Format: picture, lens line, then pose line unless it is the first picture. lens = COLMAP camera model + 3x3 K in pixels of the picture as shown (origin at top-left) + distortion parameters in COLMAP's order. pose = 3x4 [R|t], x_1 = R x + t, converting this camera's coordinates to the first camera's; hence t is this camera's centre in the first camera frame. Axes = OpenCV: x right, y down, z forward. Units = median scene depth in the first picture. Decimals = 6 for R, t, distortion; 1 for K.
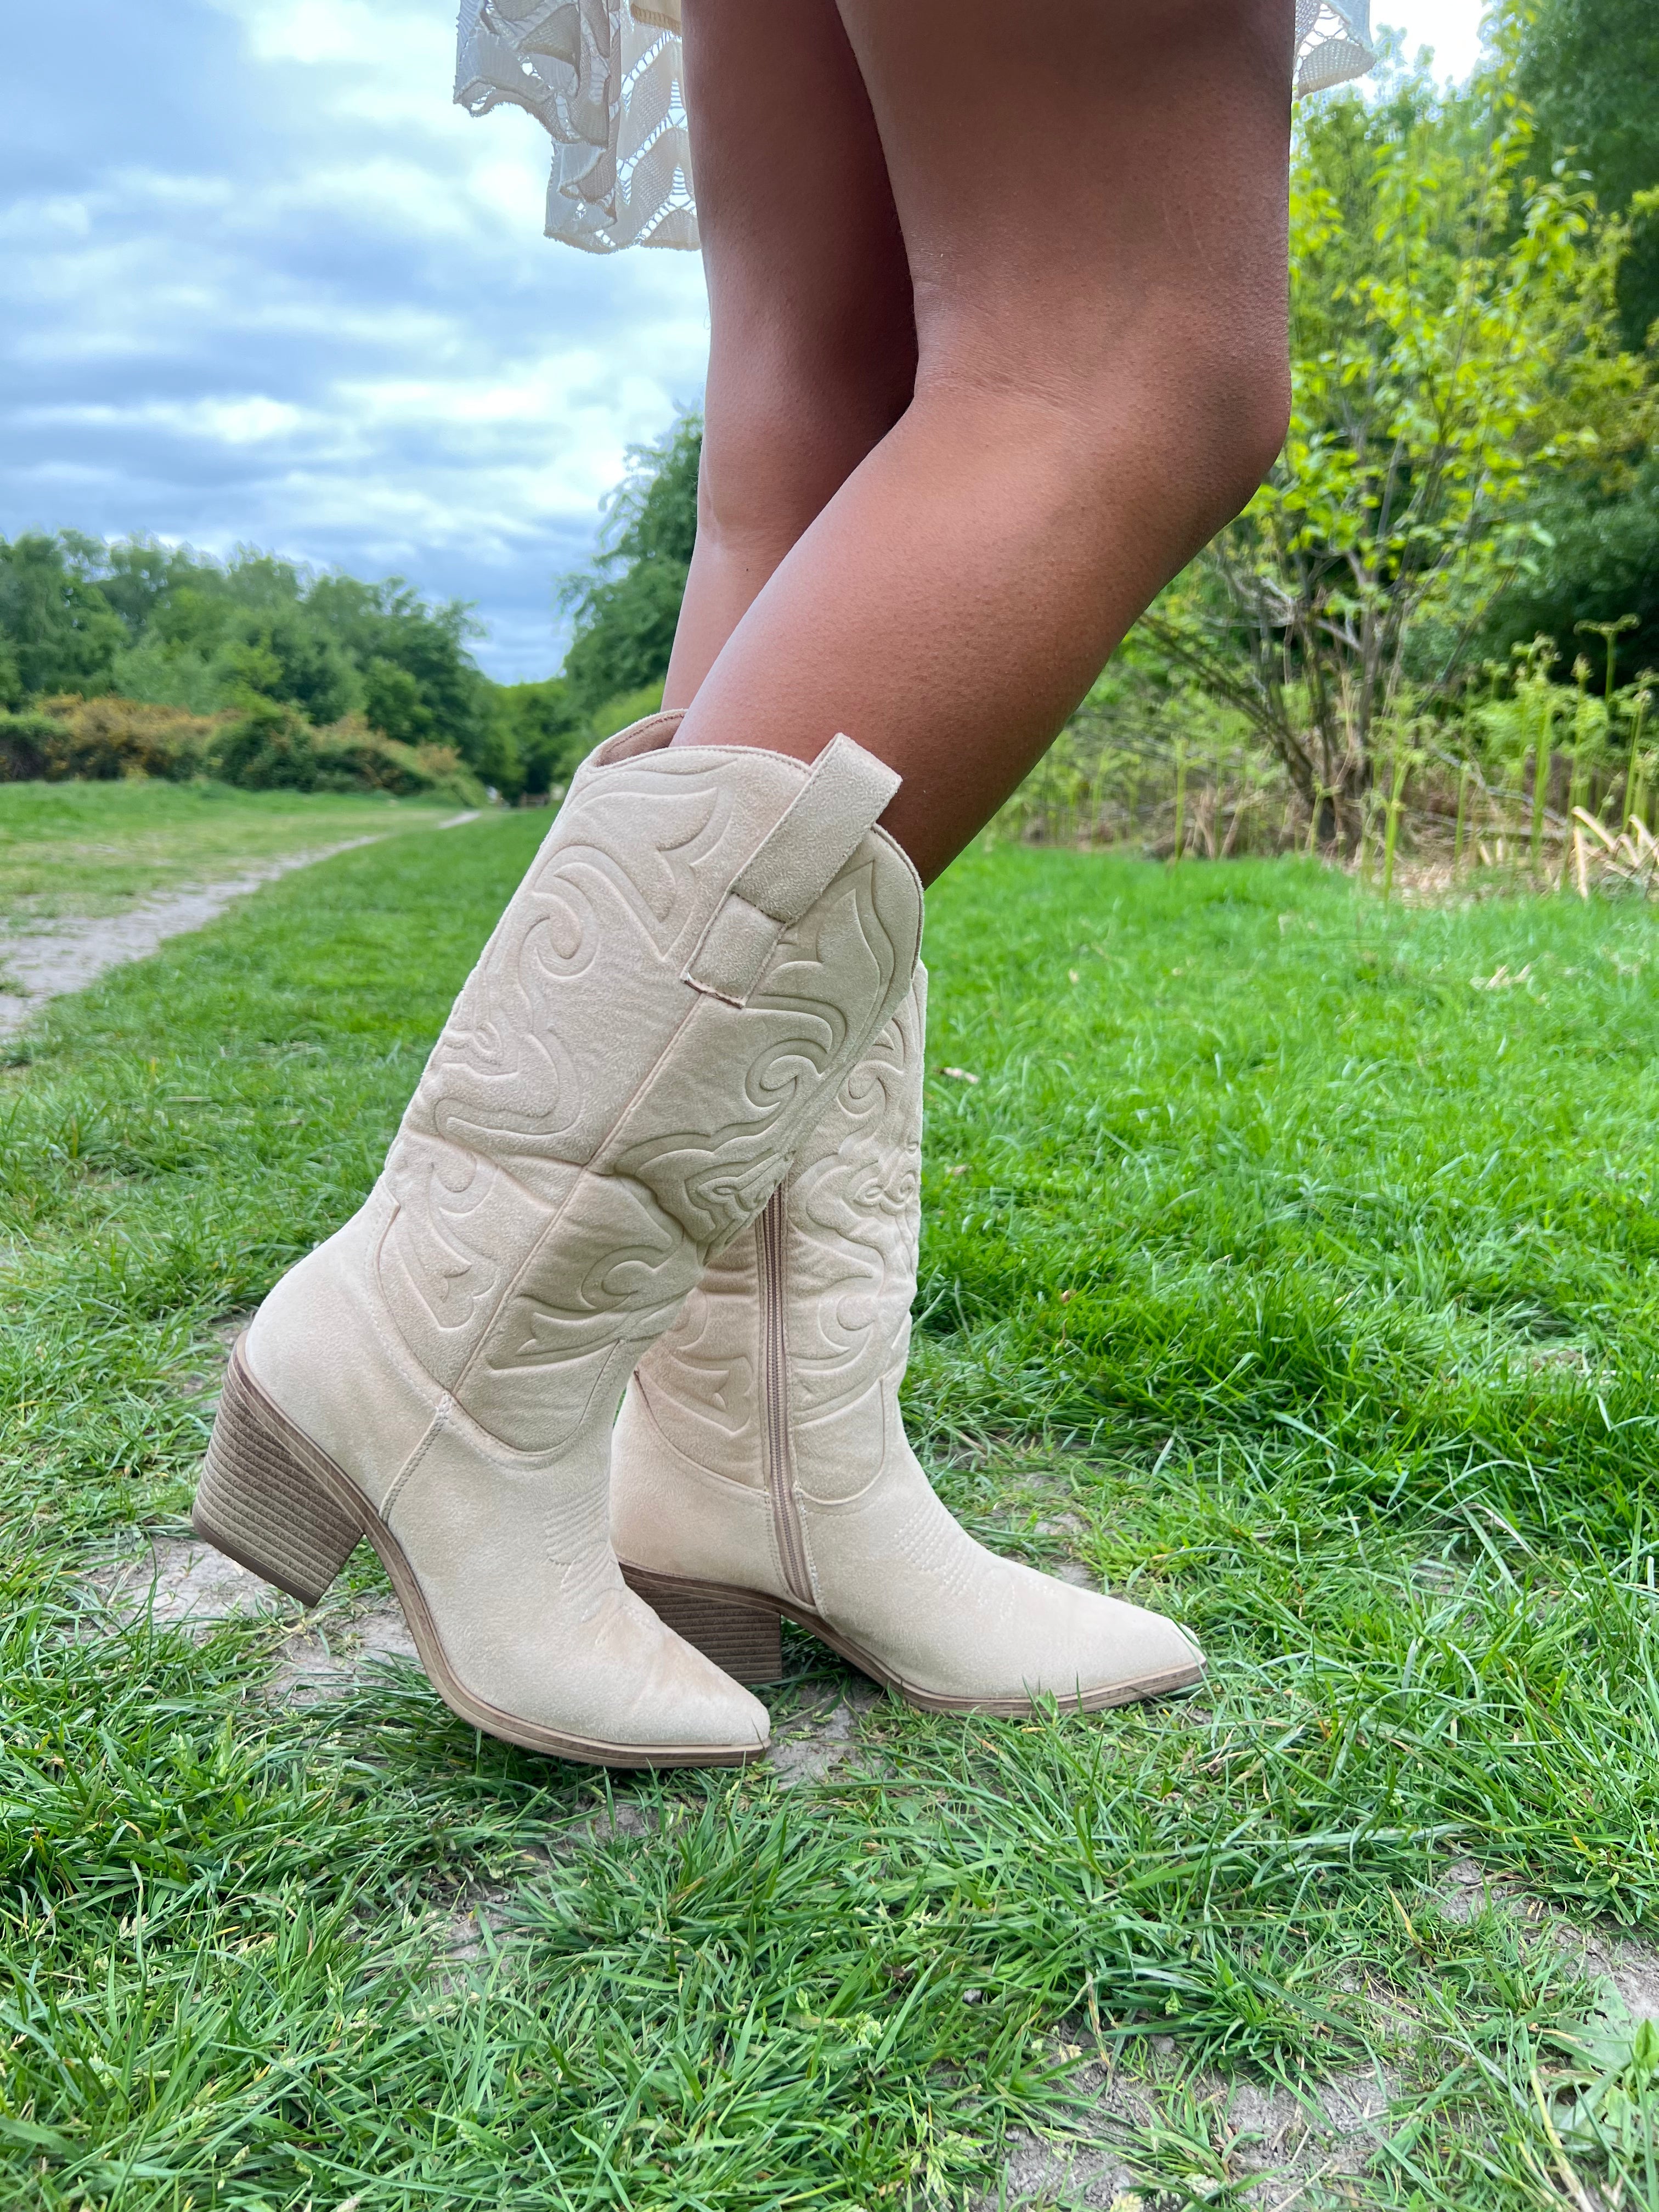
lens RADIAL K [[1764.4, 0, 820.4], [0, 1764.4, 1071.3], [0, 0, 1]] dist [0.004003, -0.008697]
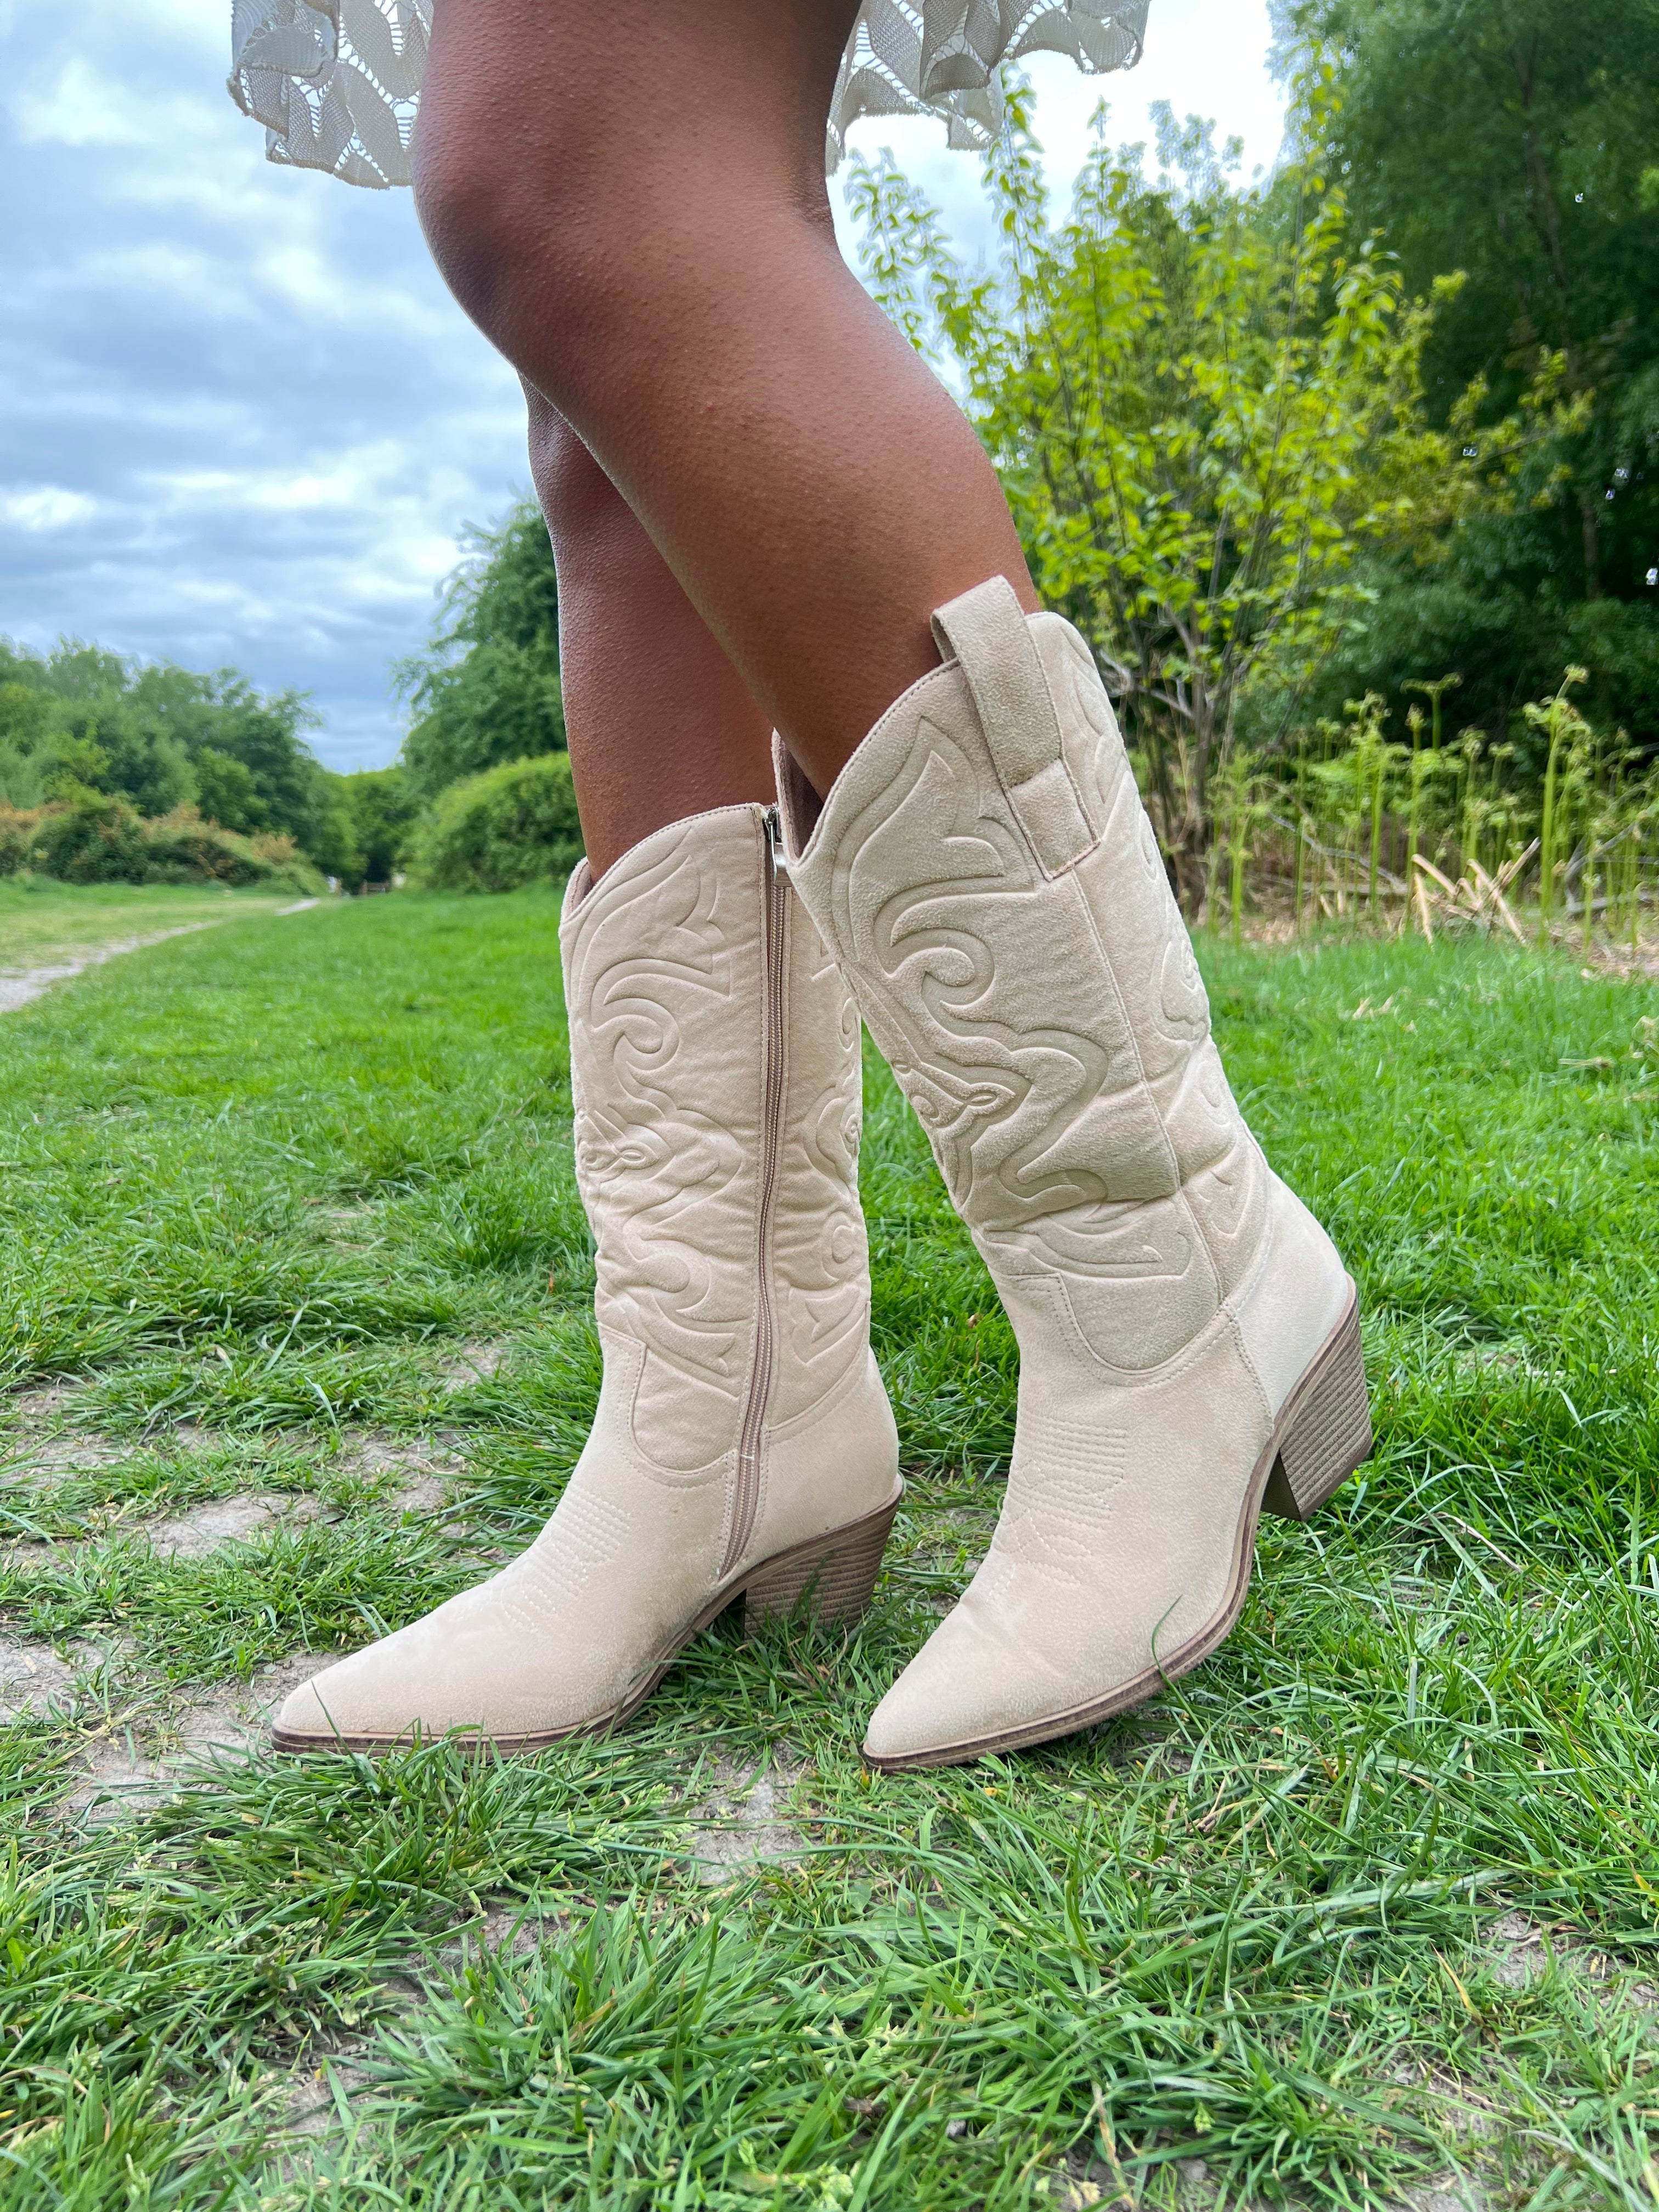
lens RADIAL K [[1736.7, 0, 829.5], [0, 1736.7, 1106.0], [0, 0, 1]] dist [0.003362, -0.016260]
pose [[0.995338, -0.029668, 0.091775, -0.019623], [0.032501, 0.999036, -0.029523, 0.052188], [-0.090810, 0.032368, 0.995342, 0.132634]]
